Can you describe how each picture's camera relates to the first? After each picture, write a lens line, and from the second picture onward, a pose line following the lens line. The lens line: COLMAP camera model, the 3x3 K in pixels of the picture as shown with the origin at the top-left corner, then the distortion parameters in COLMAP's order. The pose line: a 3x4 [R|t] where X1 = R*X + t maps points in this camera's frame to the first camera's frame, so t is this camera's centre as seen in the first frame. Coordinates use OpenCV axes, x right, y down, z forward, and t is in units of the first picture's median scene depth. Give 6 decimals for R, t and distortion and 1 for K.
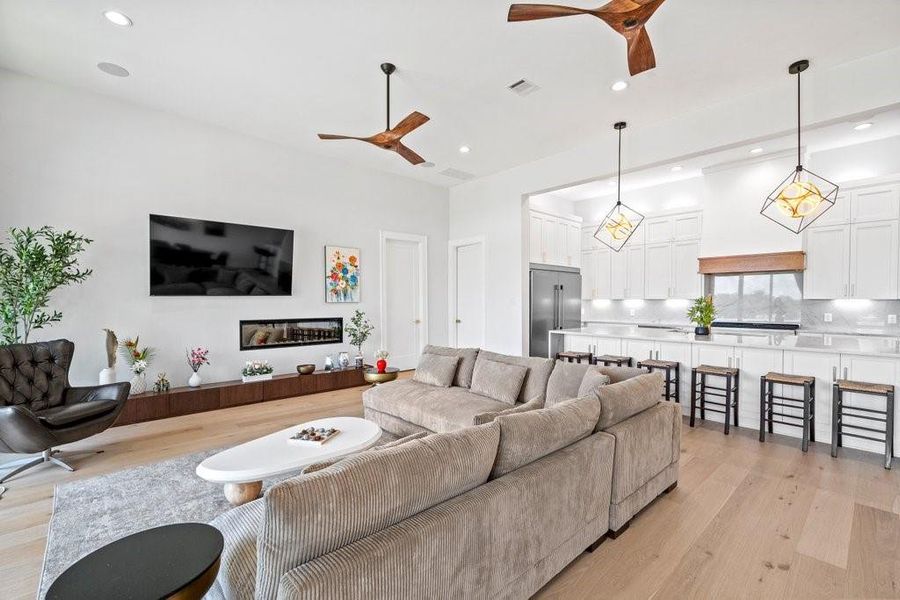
lens RADIAL K [[393.6, 0, 452.6], [0, 393.6, 304.2], [0, 0, 1]] dist [-0.000377, -0.000007]
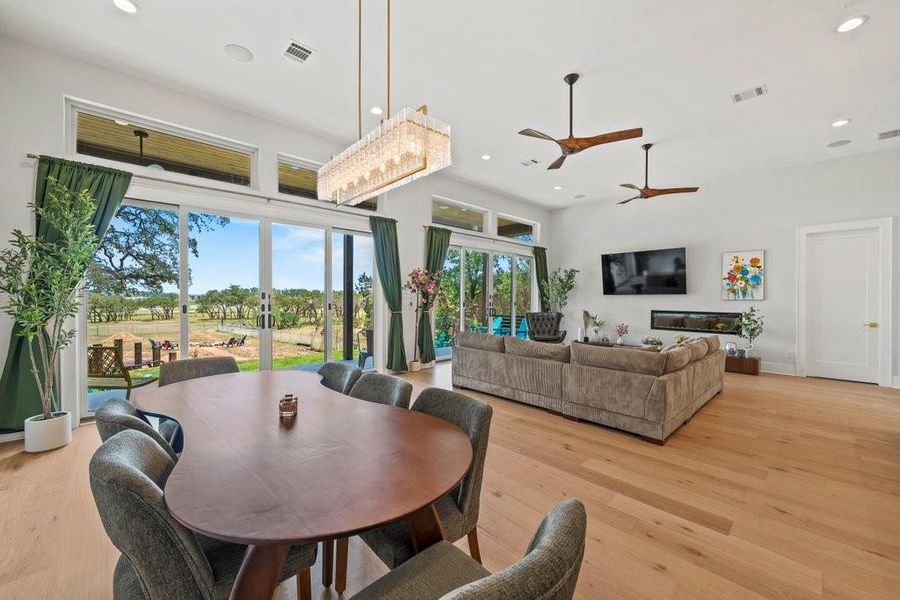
lens RADIAL K [[350.7, 0, 447.3], [0, 350.7, 298.2], [0, 0, 1]] dist [-0.000765, -0.000039]
pose [[0.016002, 0.005568, -0.999856, 0.737753], [-0.016087, 0.999856, 0.005311, -0.000989], [0.999743, 0.016000, 0.016089, 0.129410]]
